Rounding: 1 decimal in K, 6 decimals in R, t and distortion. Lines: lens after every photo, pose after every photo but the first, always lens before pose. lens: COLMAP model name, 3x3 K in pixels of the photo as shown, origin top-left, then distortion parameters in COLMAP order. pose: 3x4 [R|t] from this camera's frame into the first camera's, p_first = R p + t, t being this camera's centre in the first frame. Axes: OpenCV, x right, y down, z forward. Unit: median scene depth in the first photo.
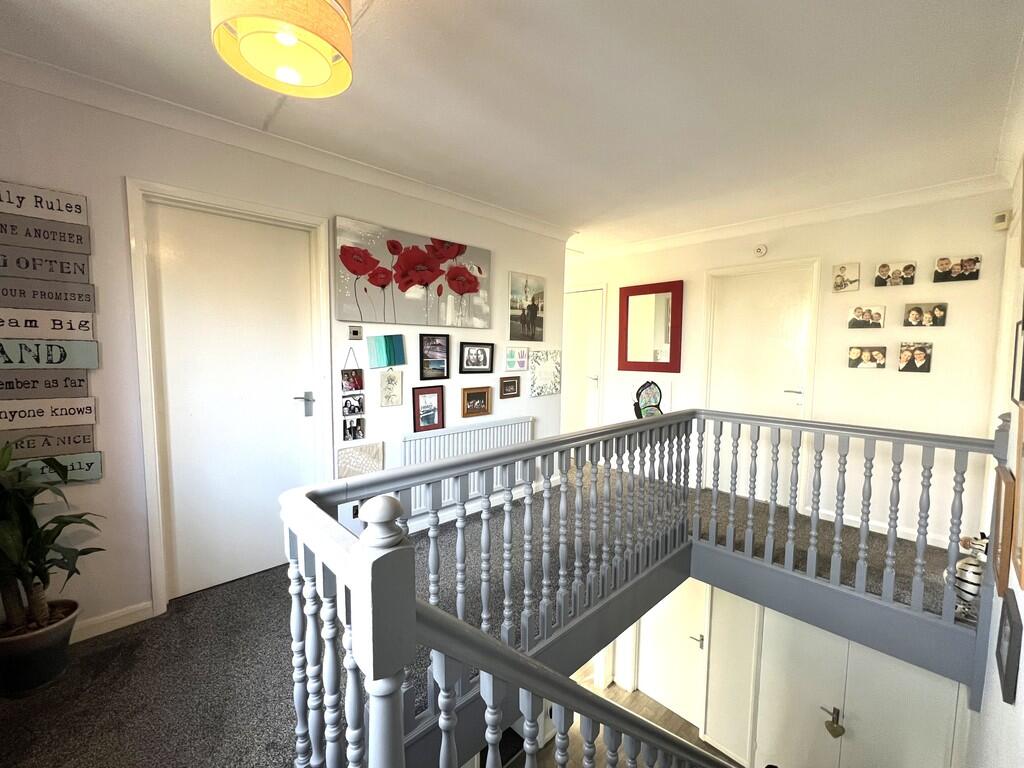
lens RADIAL K [[414.0, 0, 512.0], [0, 414.0, 384.0], [0, 0, 1]] dist [0.000166, 0.000012]
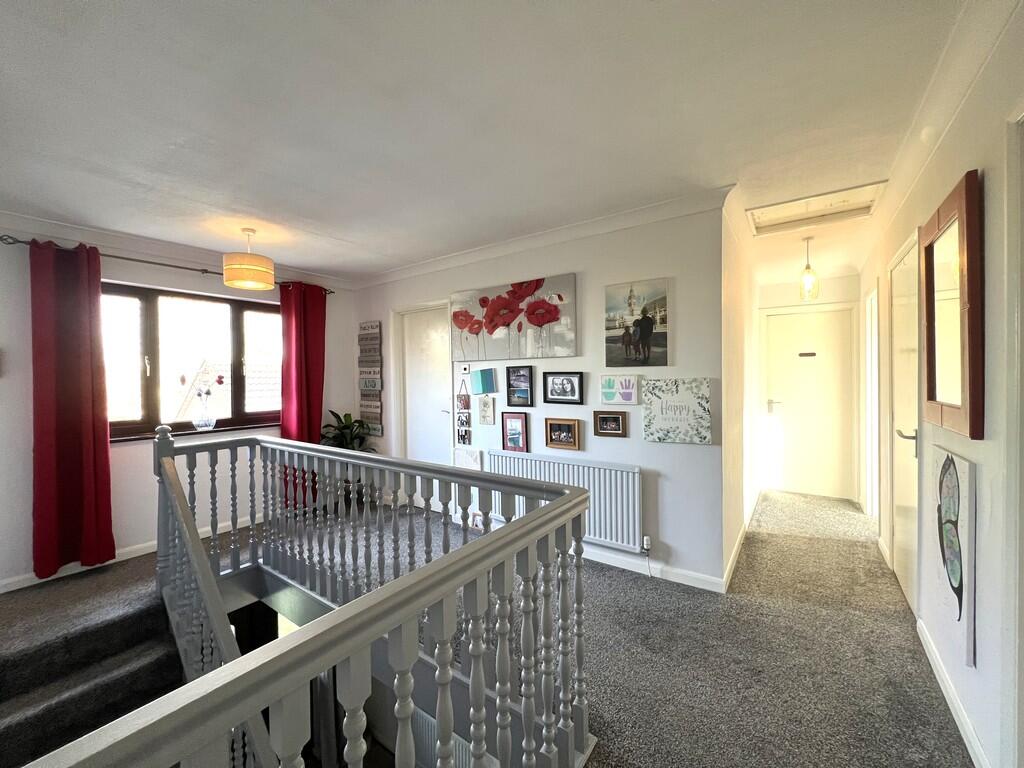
lens RADIAL K [[414.0, 0, 512.0], [0, 414.0, 384.0], [0, 0, 1]] dist [0.000166, 0.000012]
pose [[0.196347, 0.001523, -0.980533, 0.888950], [-0.067412, 0.997654, -0.011949, -0.055958], [0.978215, 0.068446, 0.195988, 0.746017]]
